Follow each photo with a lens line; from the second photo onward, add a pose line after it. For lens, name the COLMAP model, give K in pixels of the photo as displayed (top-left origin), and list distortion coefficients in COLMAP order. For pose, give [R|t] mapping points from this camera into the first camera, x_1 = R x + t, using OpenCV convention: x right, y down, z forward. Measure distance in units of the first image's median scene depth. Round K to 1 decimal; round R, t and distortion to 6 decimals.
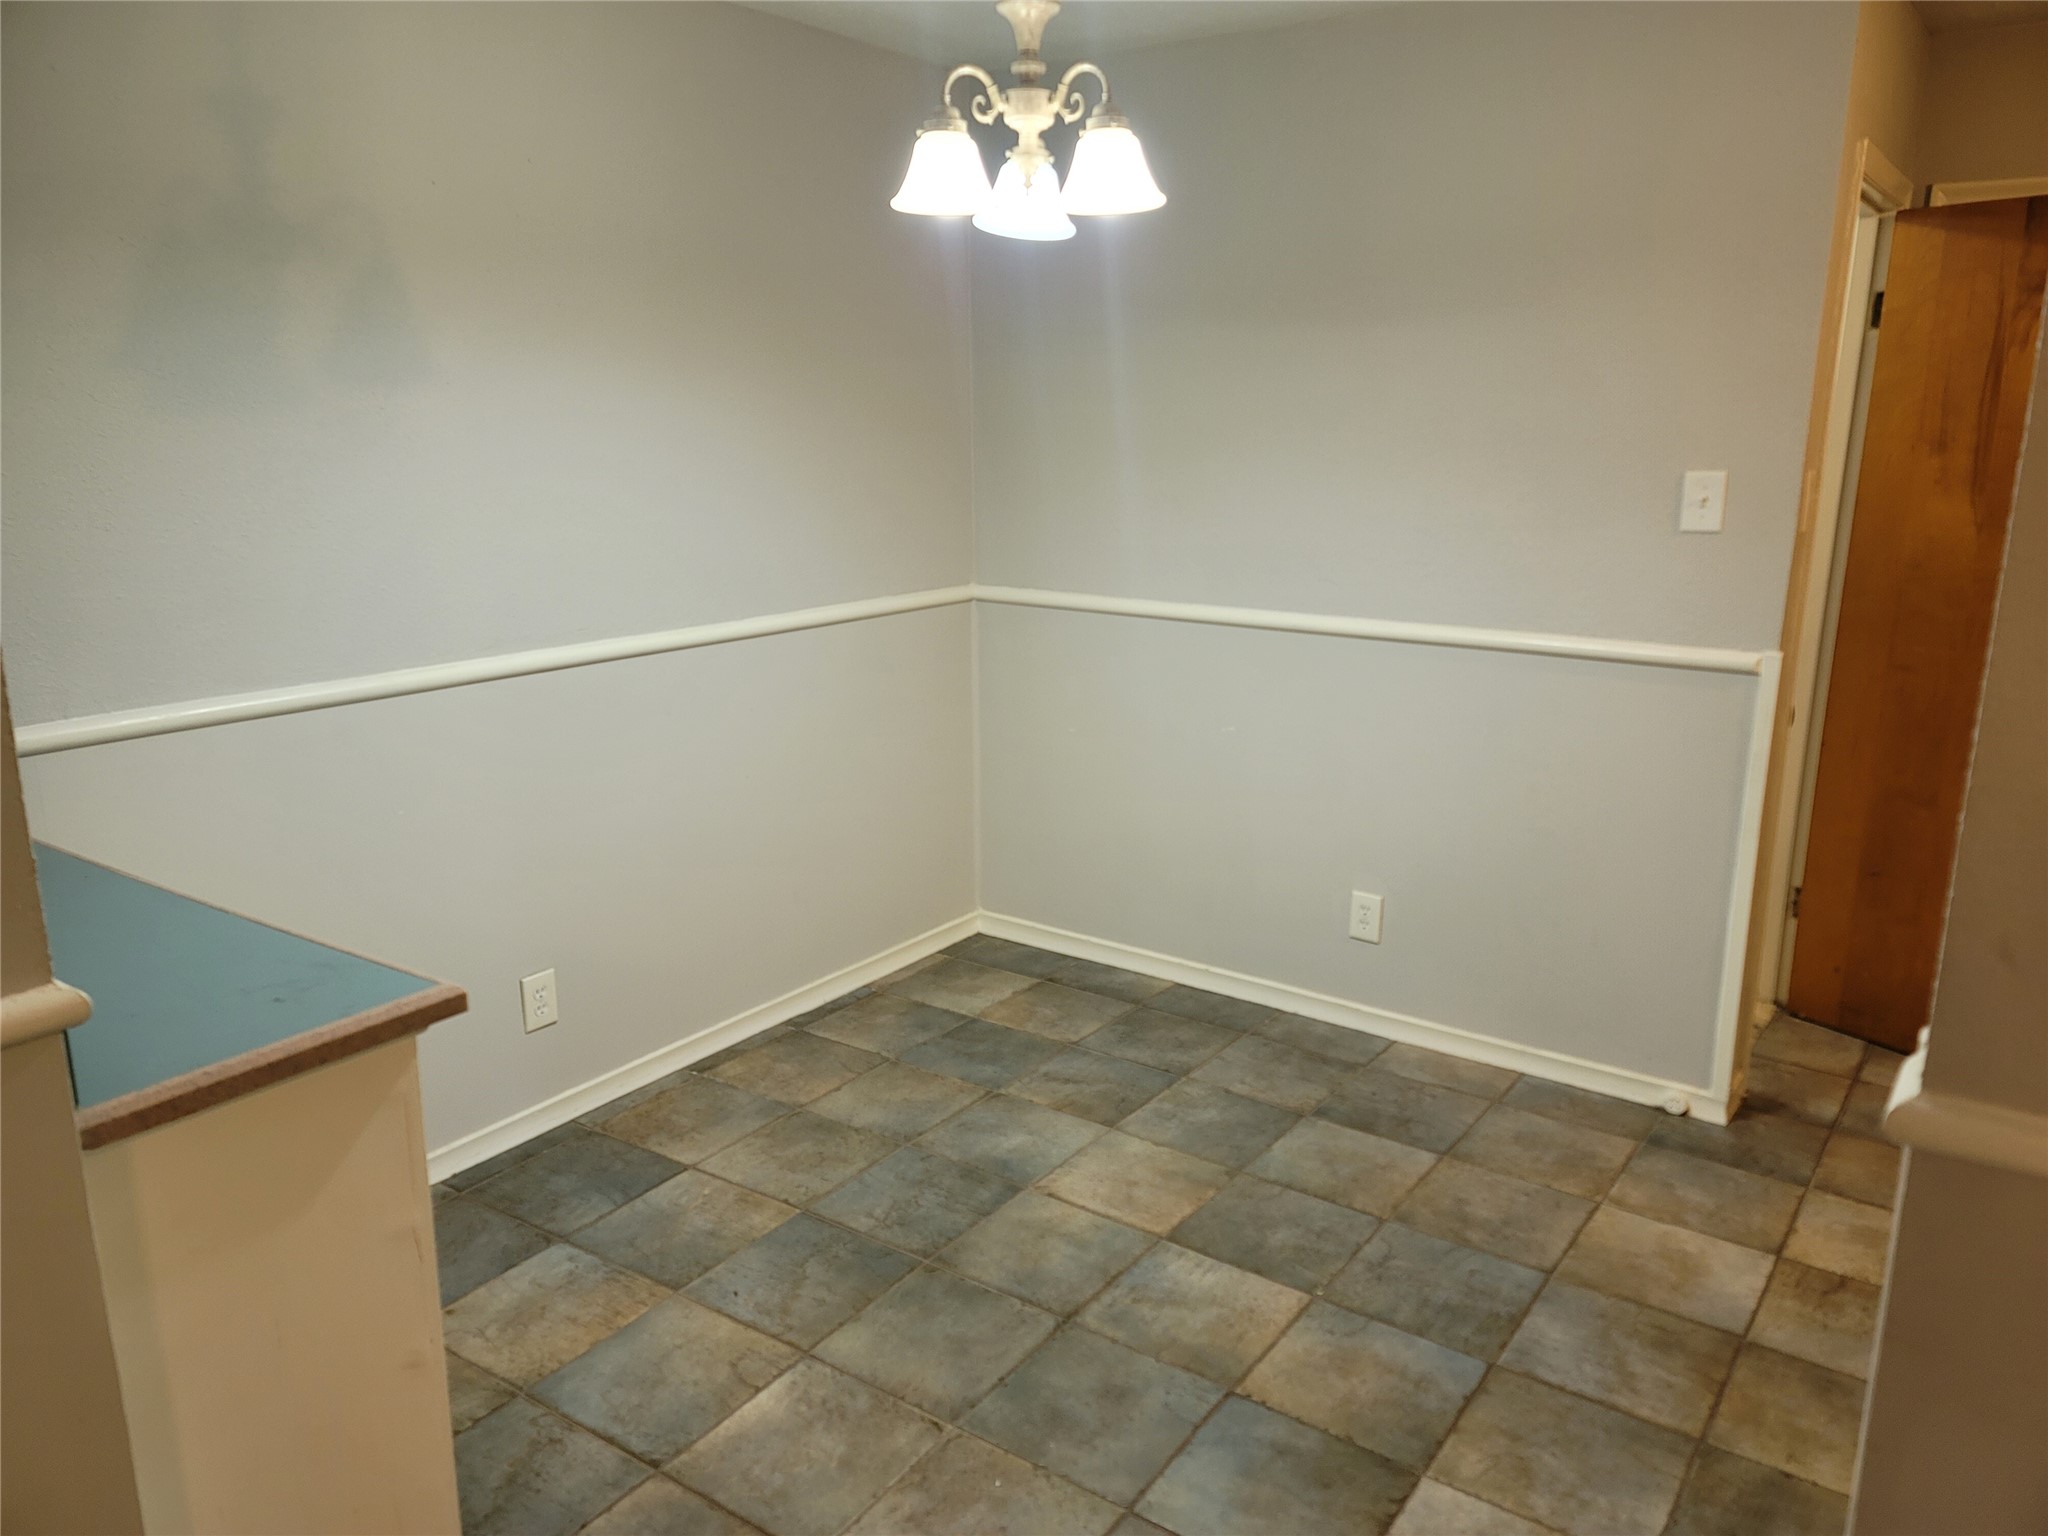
lens RADIAL K [[1486.2, 0, 1084.2], [0, 1486.2, 768.9], [0, 0, 1]] dist [0.090840, -0.000722]
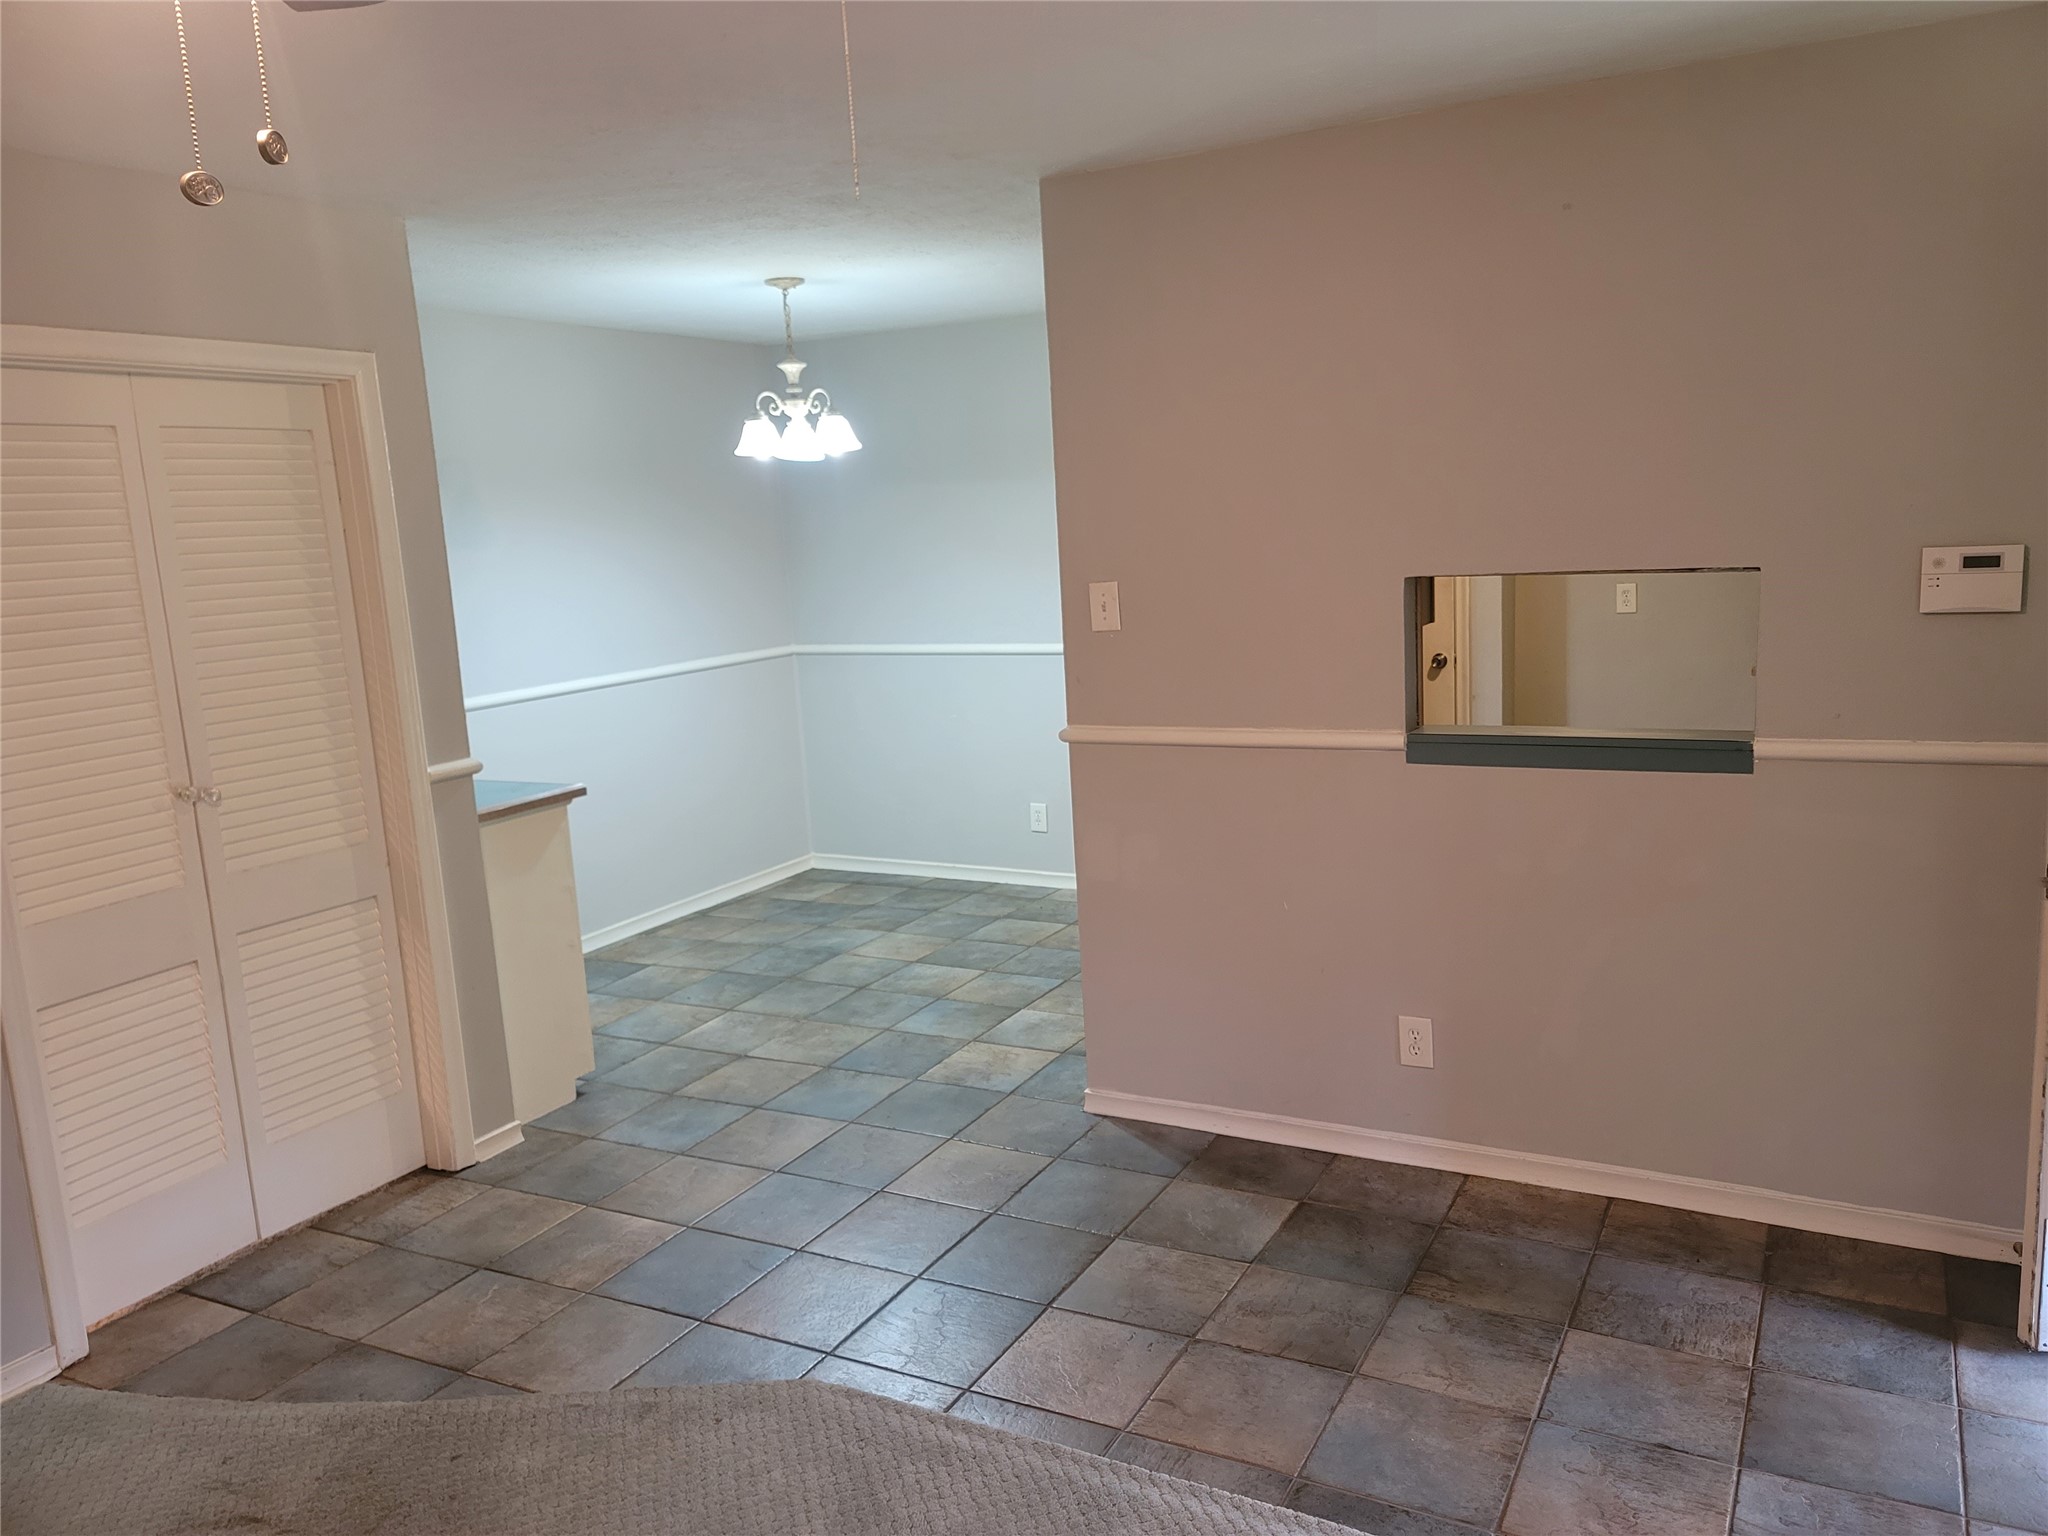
lens RADIAL K [[1486.2, 0, 1084.2], [0, 1486.2, 768.9], [0, 0, 1]] dist [0.090840, -0.000722]
pose [[0.991773, -0.075577, 0.103318, 0.087705], [0.082641, 0.994399, -0.065888, 0.205360], [-0.097760, 0.073884, 0.992464, -0.898473]]
